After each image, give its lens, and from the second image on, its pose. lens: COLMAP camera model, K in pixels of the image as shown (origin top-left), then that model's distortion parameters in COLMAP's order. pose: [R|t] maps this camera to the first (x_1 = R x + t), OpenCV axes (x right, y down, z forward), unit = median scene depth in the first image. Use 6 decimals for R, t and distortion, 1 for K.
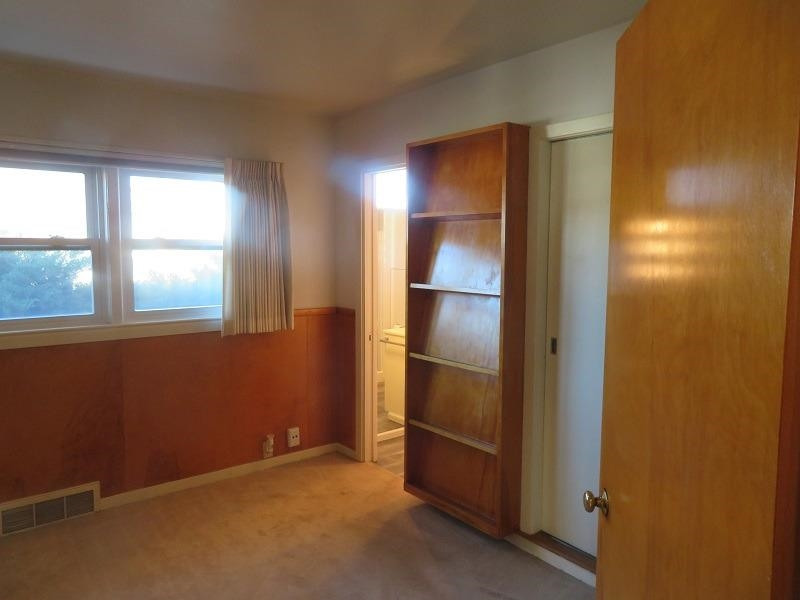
lens RADIAL K [[594.9, 0, 396.1], [0, 594.9, 296.7], [0, 0, 1]] dist [0.004221, -0.001378]
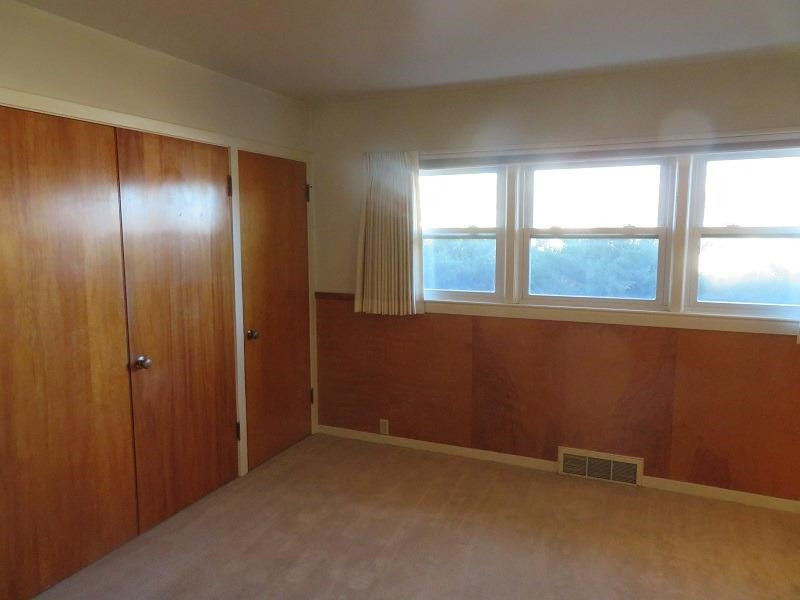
lens RADIAL K [[580.6, 0, 400.0], [0, 580.6, 300.0], [0, 0, 1]] dist [0.004079, 0.002616]
pose [[0.457375, 0.104229, -0.883145, 0.183509], [-0.080201, 0.993895, 0.075765, -0.012273], [0.885650, 0.036176, 0.462942, 0.133667]]
